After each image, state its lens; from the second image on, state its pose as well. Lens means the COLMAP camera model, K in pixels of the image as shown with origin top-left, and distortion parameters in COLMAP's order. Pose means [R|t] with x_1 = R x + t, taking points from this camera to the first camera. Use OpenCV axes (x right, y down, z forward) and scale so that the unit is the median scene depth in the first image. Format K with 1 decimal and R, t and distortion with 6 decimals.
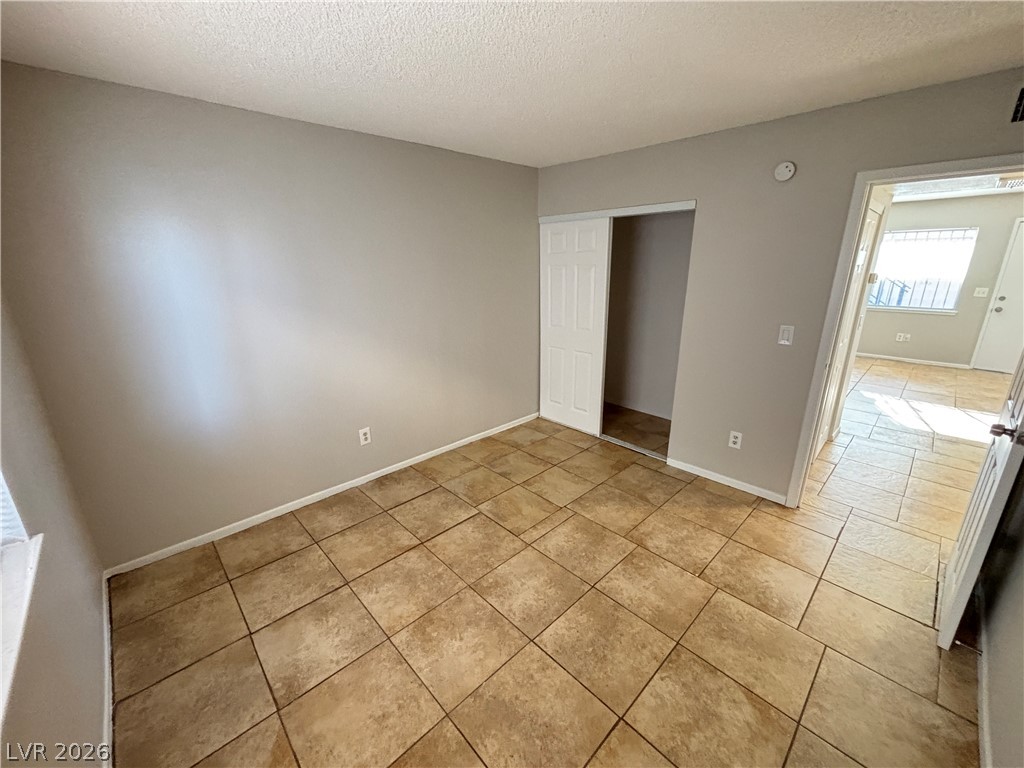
lens RADIAL K [[412.3, 0, 512.0], [0, 412.3, 384.0], [0, 0, 1]] dist [-0.002570, 0.000310]
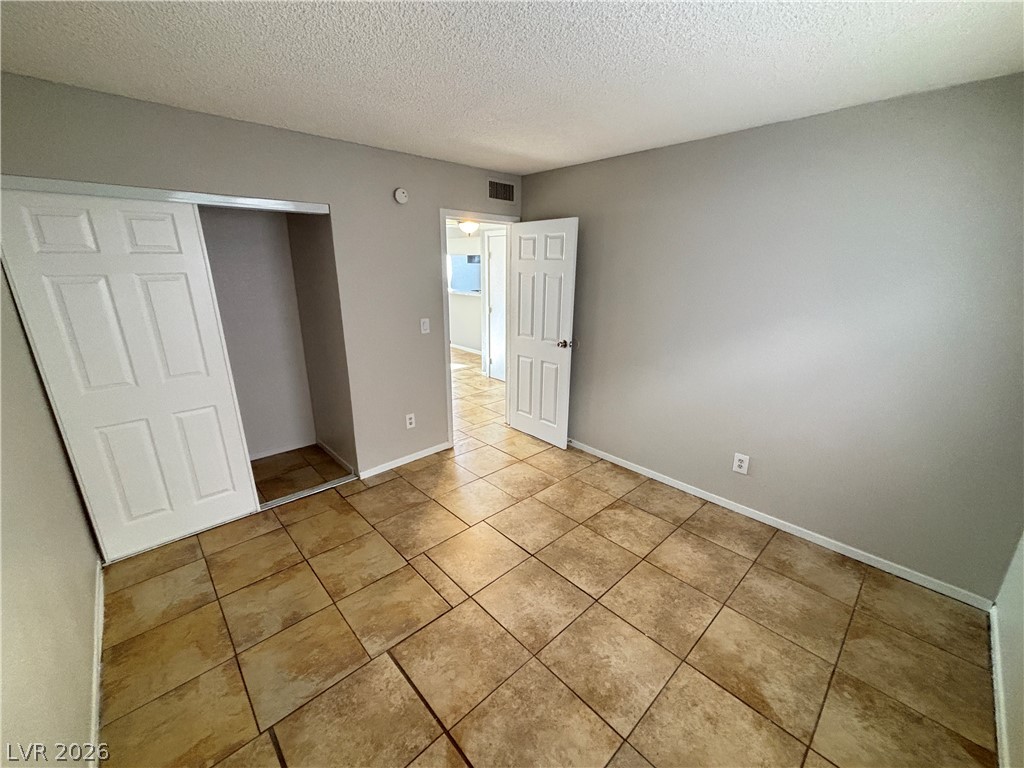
lens RADIAL K [[412.3, 0, 512.0], [0, 412.3, 384.0], [0, 0, 1]] dist [-0.002570, 0.000310]
pose [[0.011525, -0.272992, 0.961947, -0.667356], [0.284733, 0.923081, 0.258551, -0.219777], [-0.958537, 0.270919, 0.088368, 0.721117]]
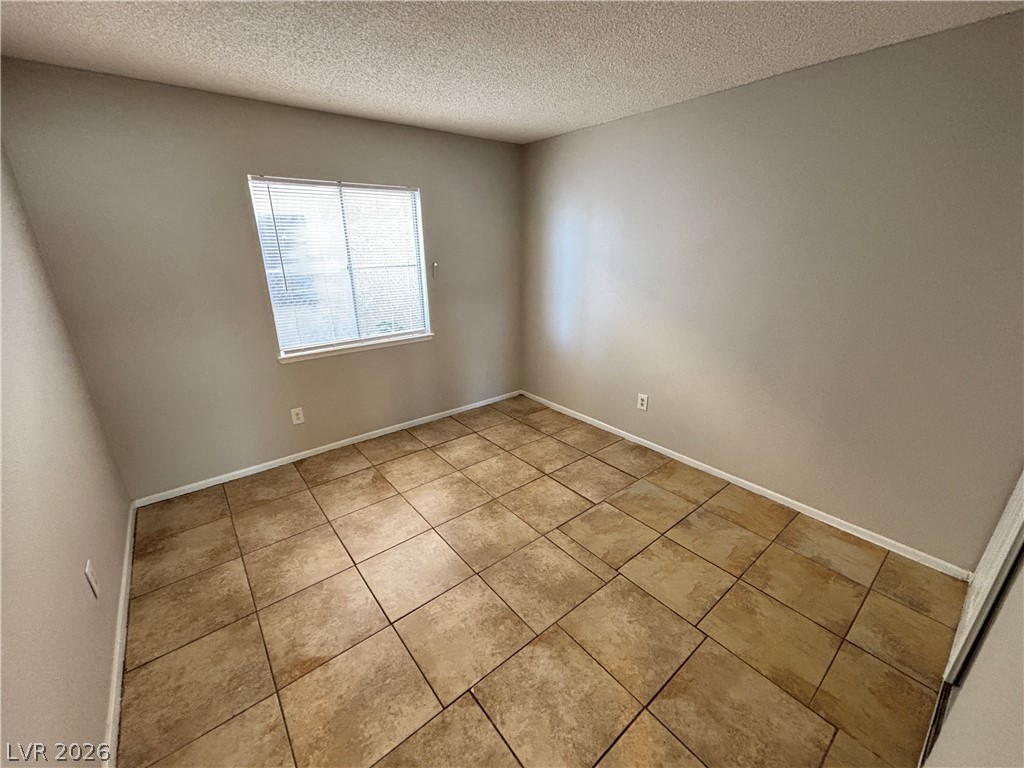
lens RADIAL K [[412.3, 0, 512.0], [0, 412.3, 384.0], [0, 0, 1]] dist [-0.002570, 0.000310]
pose [[-0.082909, 0.333767, -0.939002, 0.835589], [-0.283905, 0.895290, 0.343297, -0.235796], [0.955261, 0.295050, 0.020531, 0.808893]]
